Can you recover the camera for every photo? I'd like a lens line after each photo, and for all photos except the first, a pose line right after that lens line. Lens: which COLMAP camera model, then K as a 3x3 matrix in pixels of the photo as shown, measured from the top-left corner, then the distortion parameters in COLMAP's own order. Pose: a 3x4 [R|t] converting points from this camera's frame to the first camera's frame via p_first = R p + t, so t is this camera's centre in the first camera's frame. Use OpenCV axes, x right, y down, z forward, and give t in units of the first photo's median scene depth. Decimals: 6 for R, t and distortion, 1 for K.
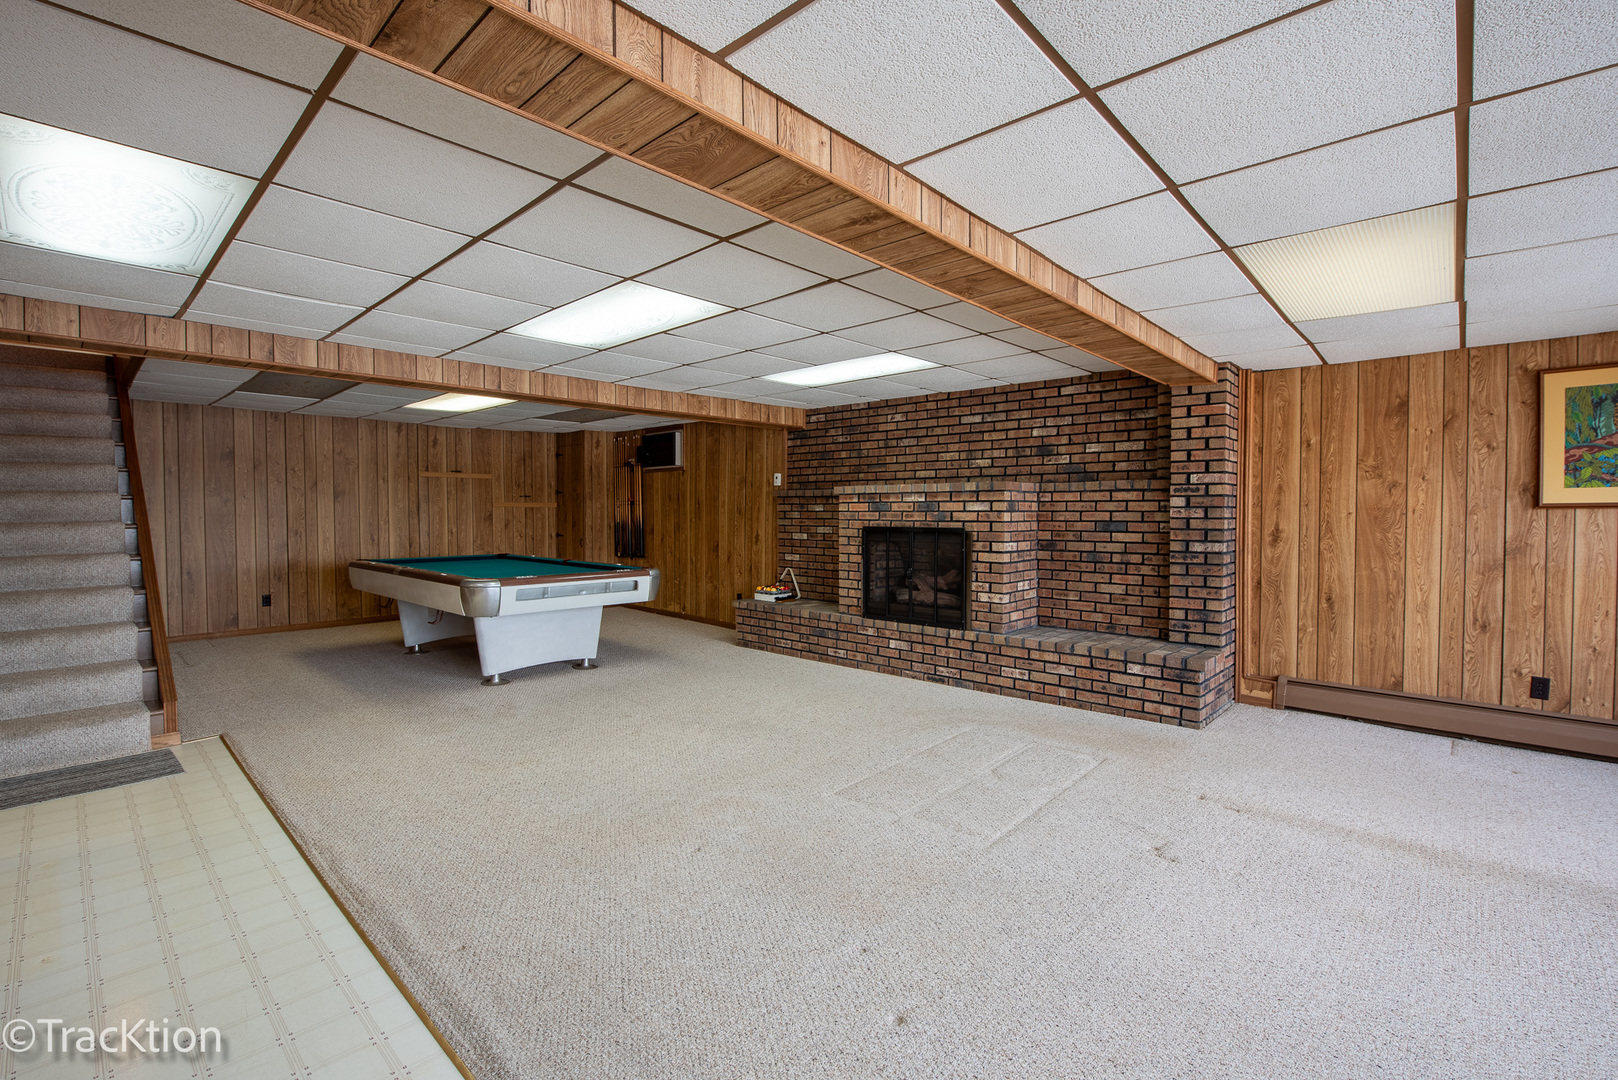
lens RADIAL K [[714.6, 0, 809.0], [0, 714.6, 540.0], [0, 0, 1]] dist [-0.014254, -0.000252]
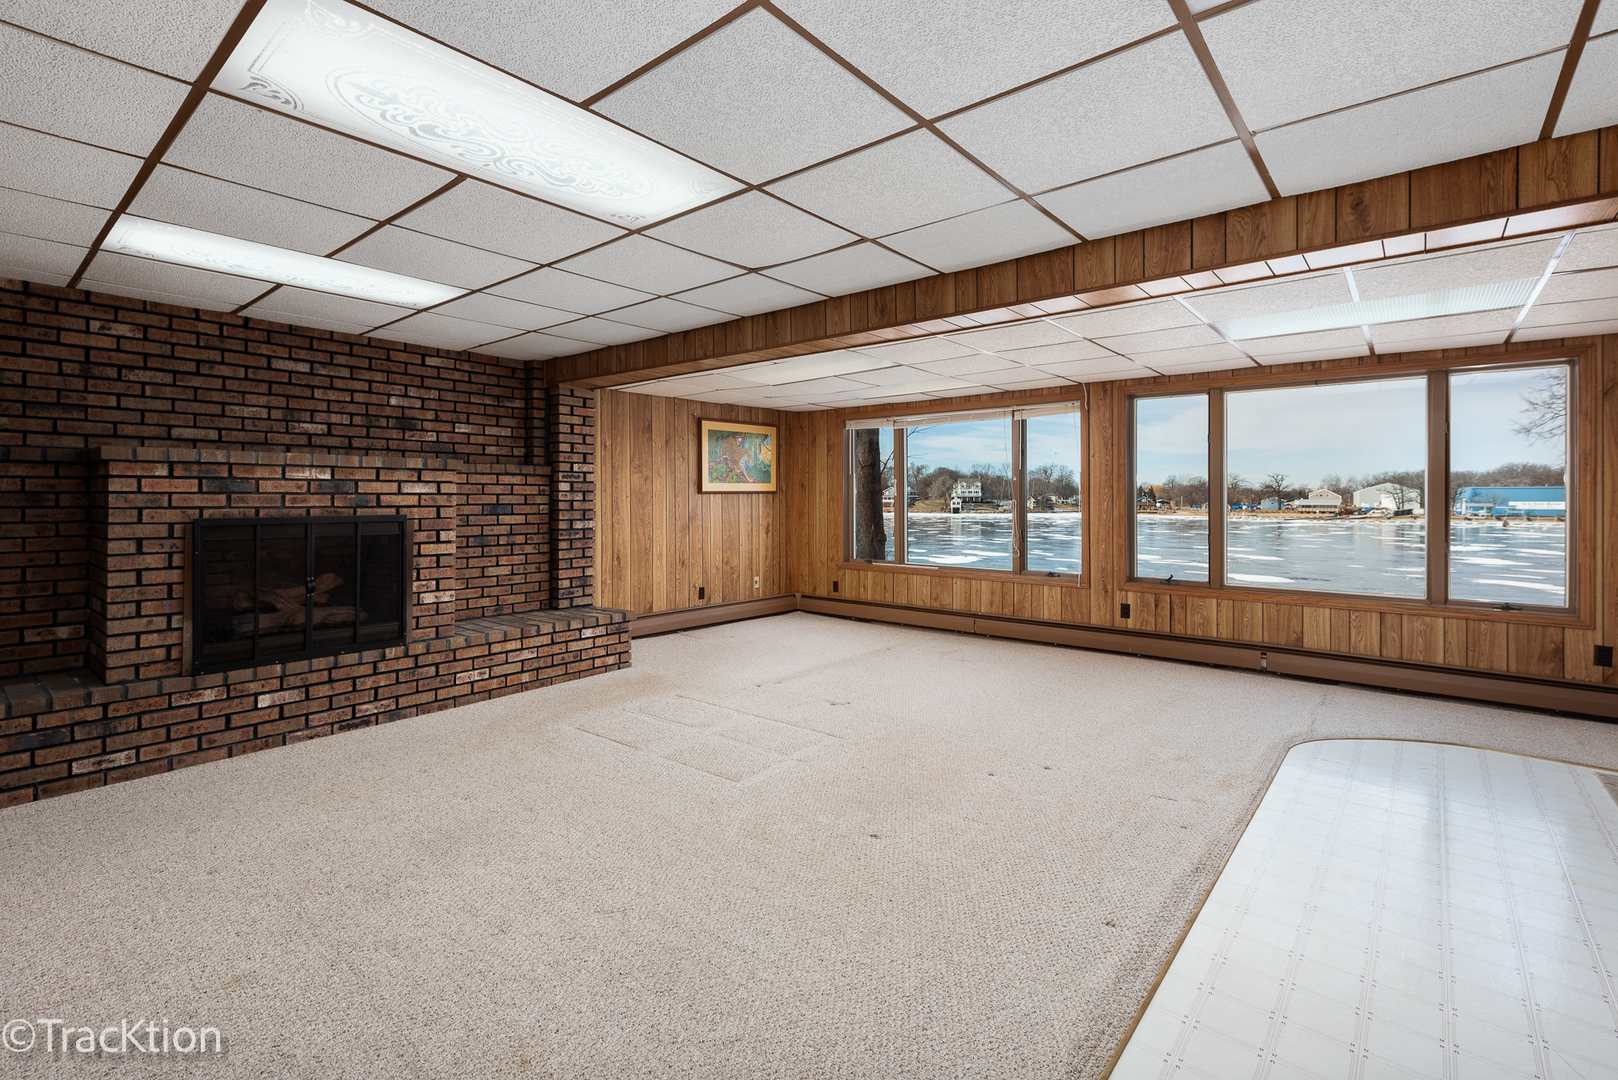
lens RADIAL K [[728.0, 0, 808.9], [0, 728.0, 501.7], [0, 0, 1]] dist [0.016944, -0.000169]
pose [[-0.049304, -0.007791, 0.998753, -0.630368], [0.034305, 0.999366, 0.009489, -0.024497], [-0.998195, 0.034730, -0.049005, 0.605749]]
